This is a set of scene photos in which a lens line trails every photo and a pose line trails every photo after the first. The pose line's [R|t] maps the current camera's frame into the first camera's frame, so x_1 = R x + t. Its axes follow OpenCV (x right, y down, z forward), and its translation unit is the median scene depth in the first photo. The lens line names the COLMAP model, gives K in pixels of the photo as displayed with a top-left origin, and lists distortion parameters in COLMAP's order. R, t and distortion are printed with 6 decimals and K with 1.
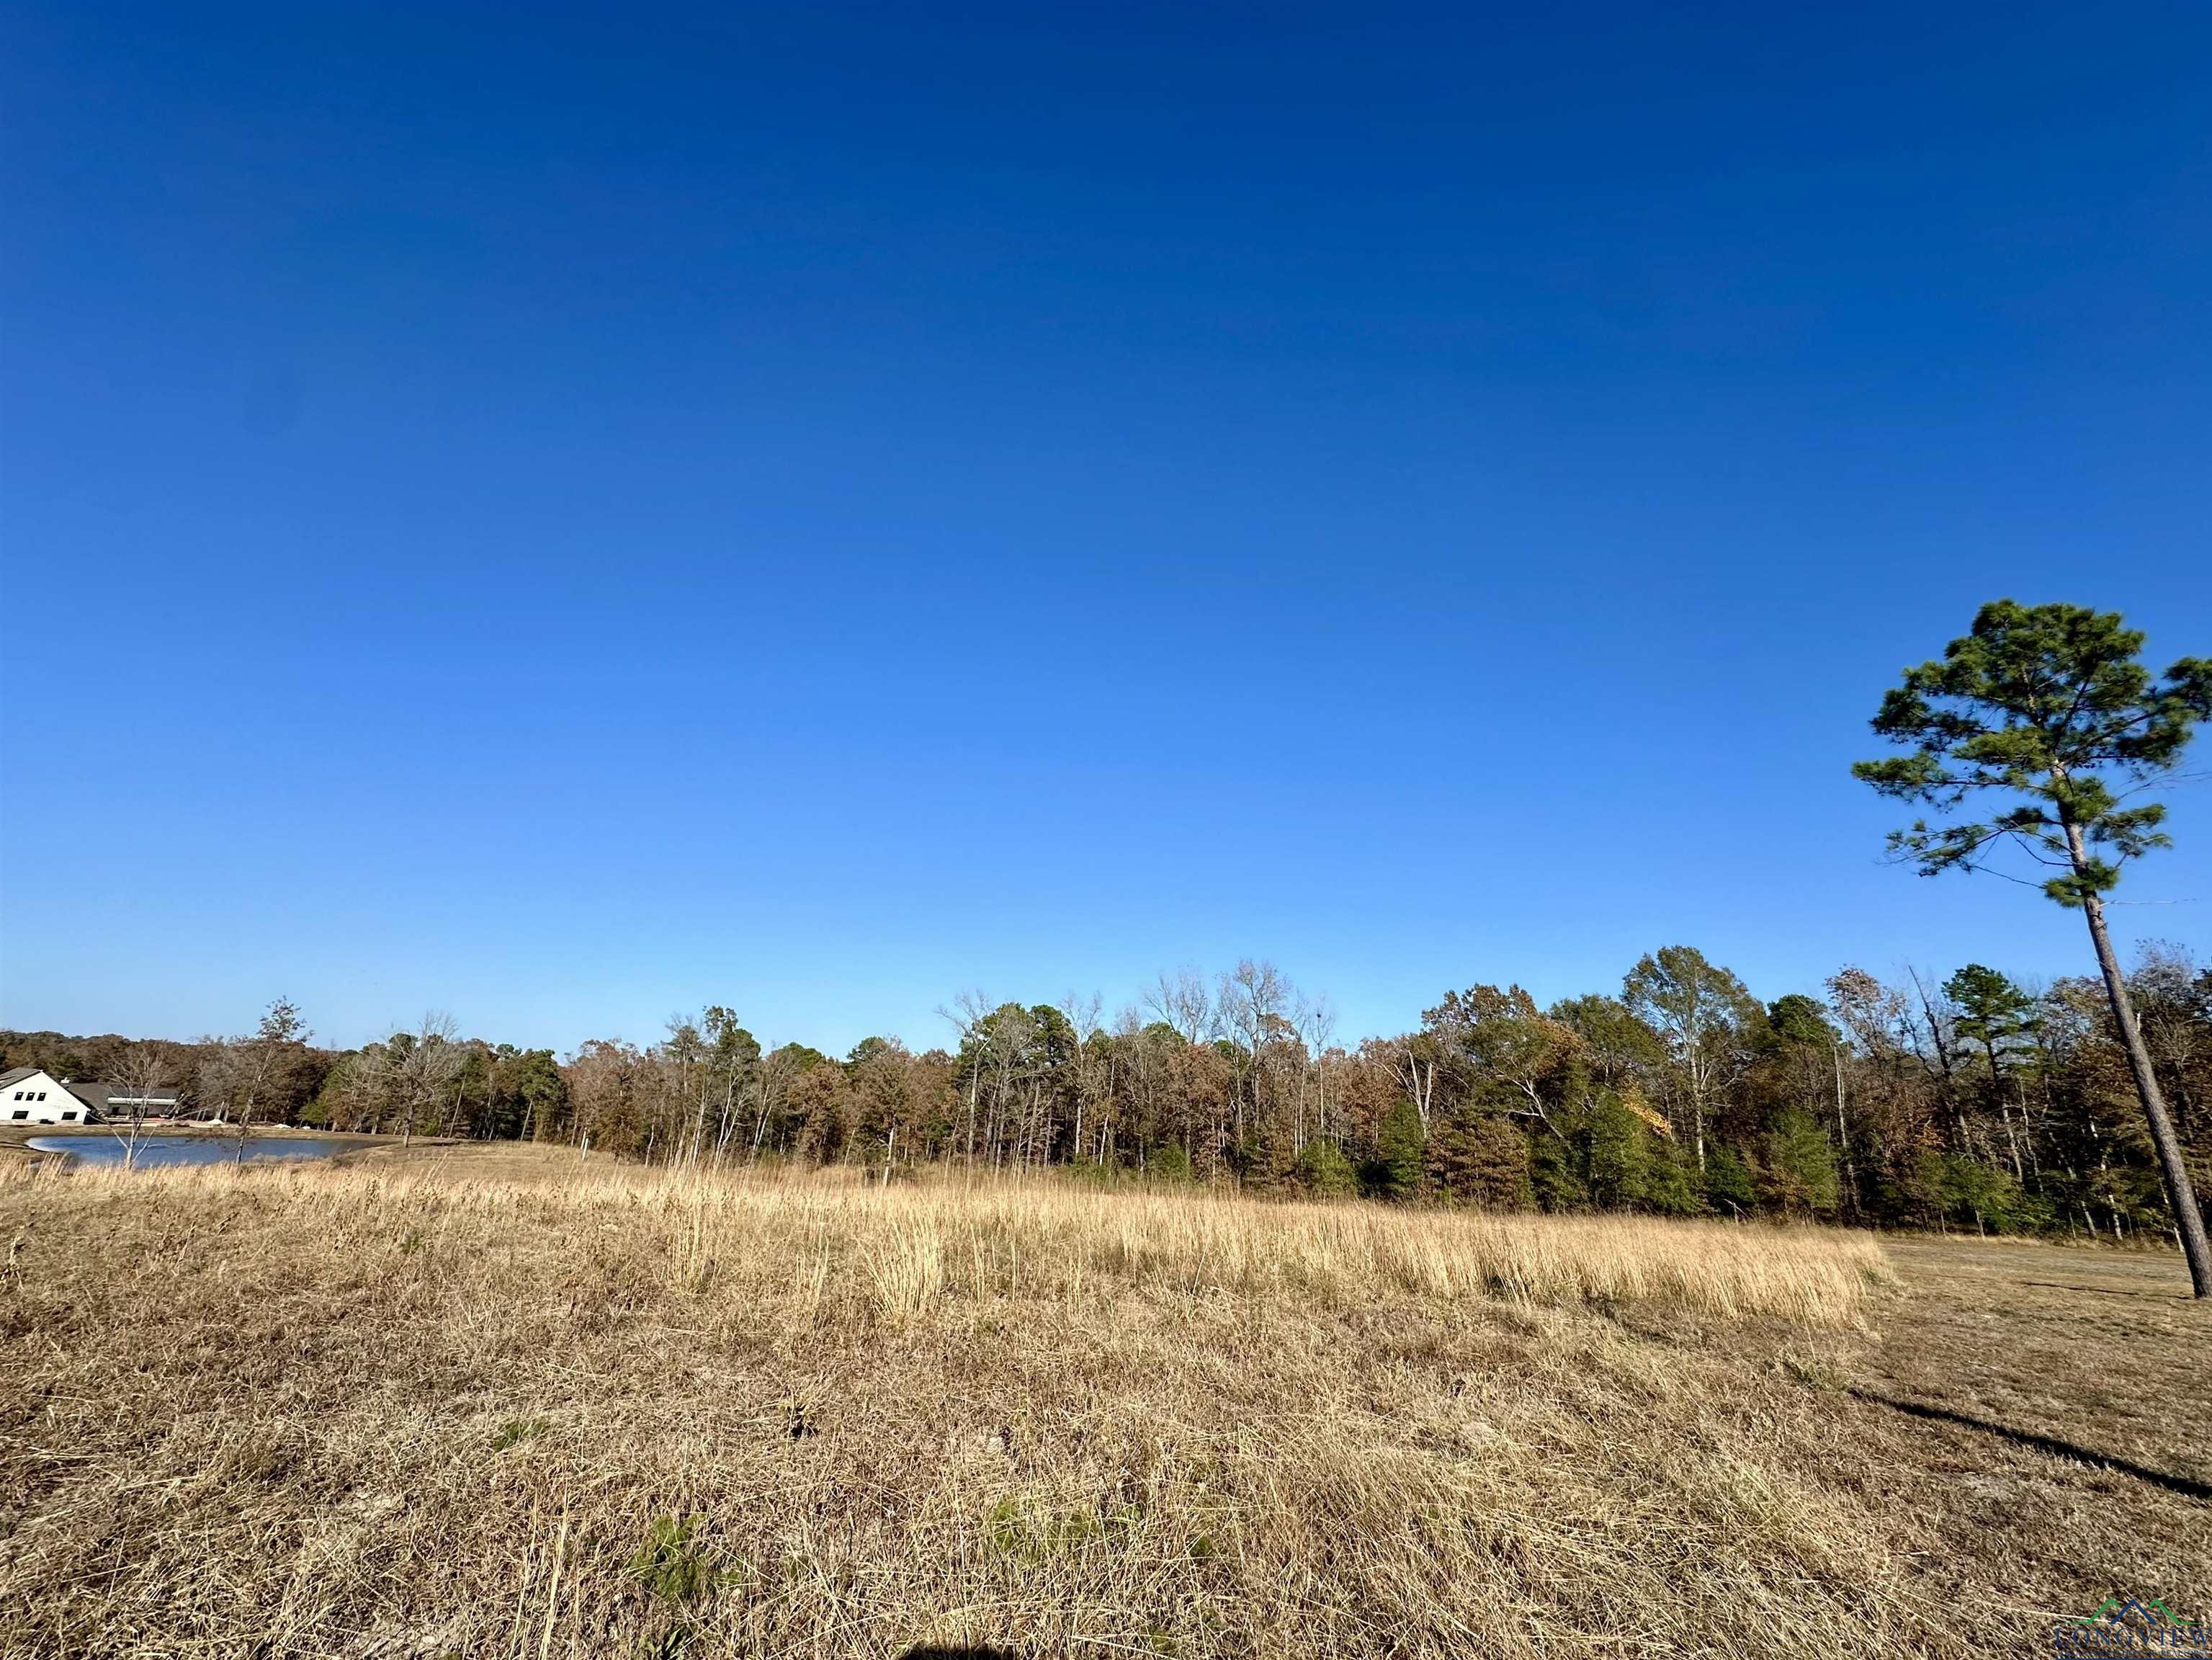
lens RADIAL K [[895.4, 0, 1106.0], [0, 895.4, 830.0], [0, 0, 1]] dist [-0.000779, 0.000115]
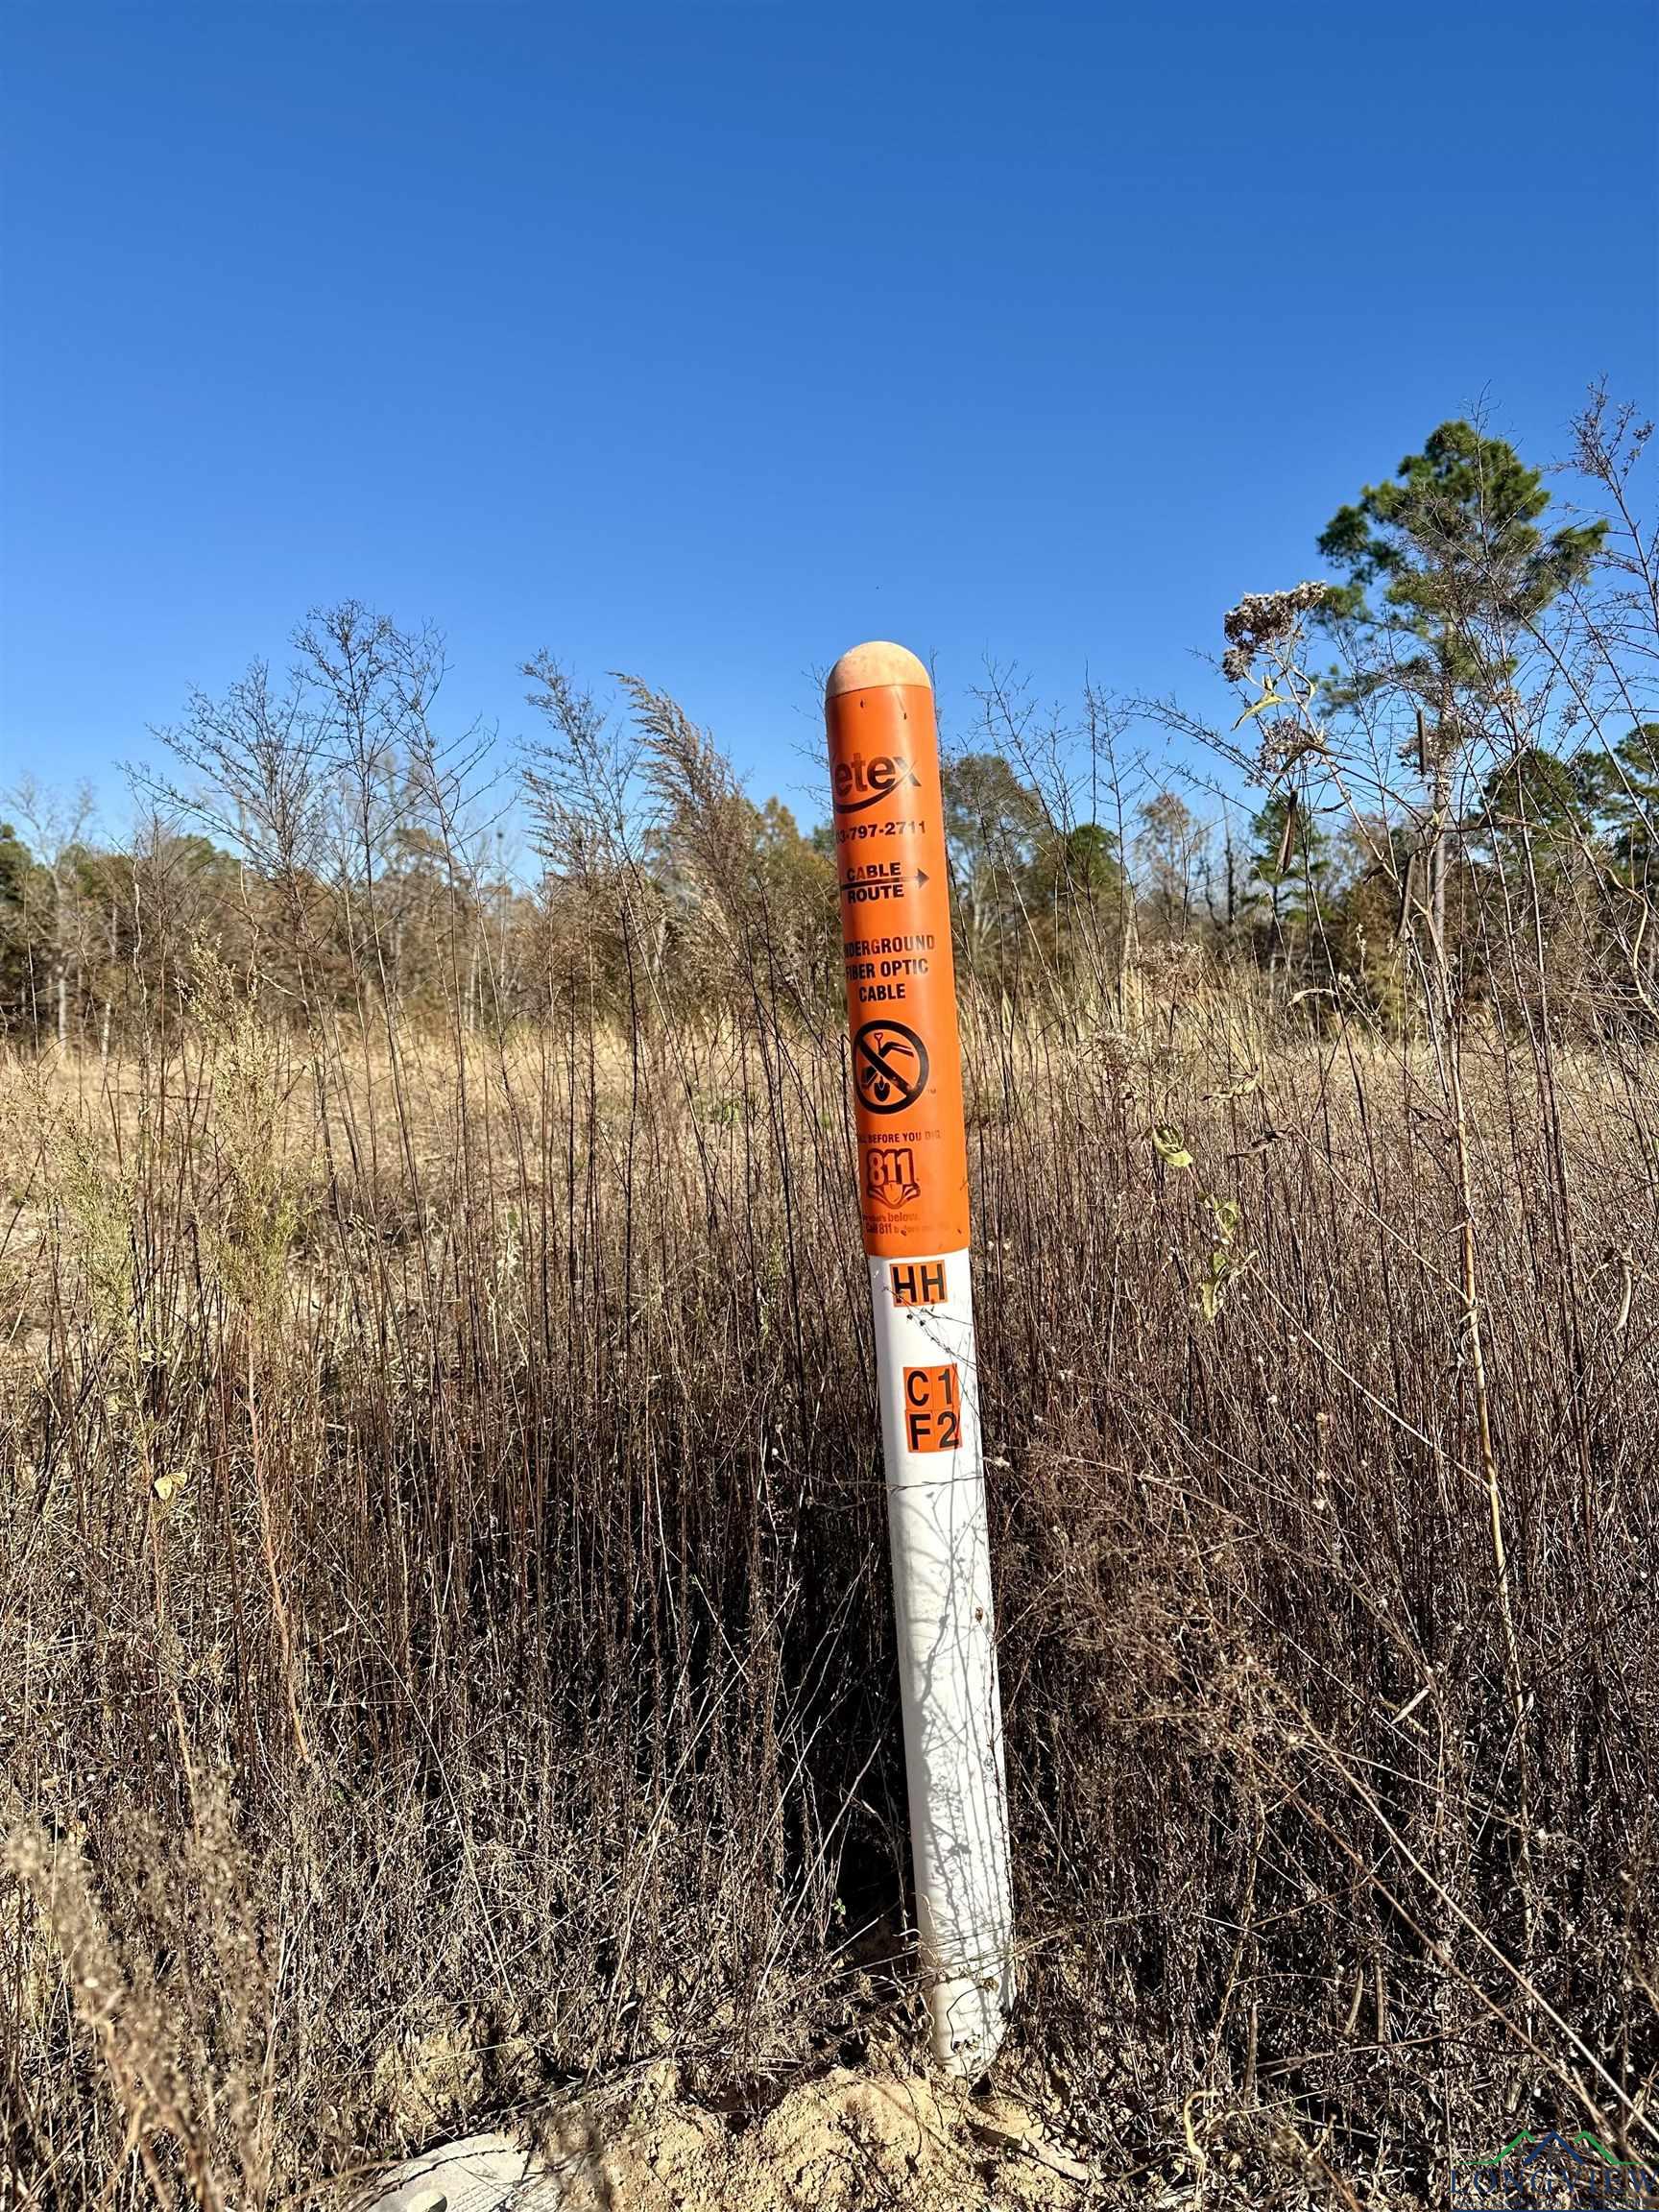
lens RADIAL K [[1523.4, 0, 829.5], [0, 1523.4, 1106.0], [0, 0, 1]] dist [0.007660, 0.000018]
pose [[0.875349, -0.060210, 0.479729, -0.119680], [-0.123730, 0.931280, 0.342650, -0.018548], [-0.467393, -0.359295, 0.807745, -0.074867]]
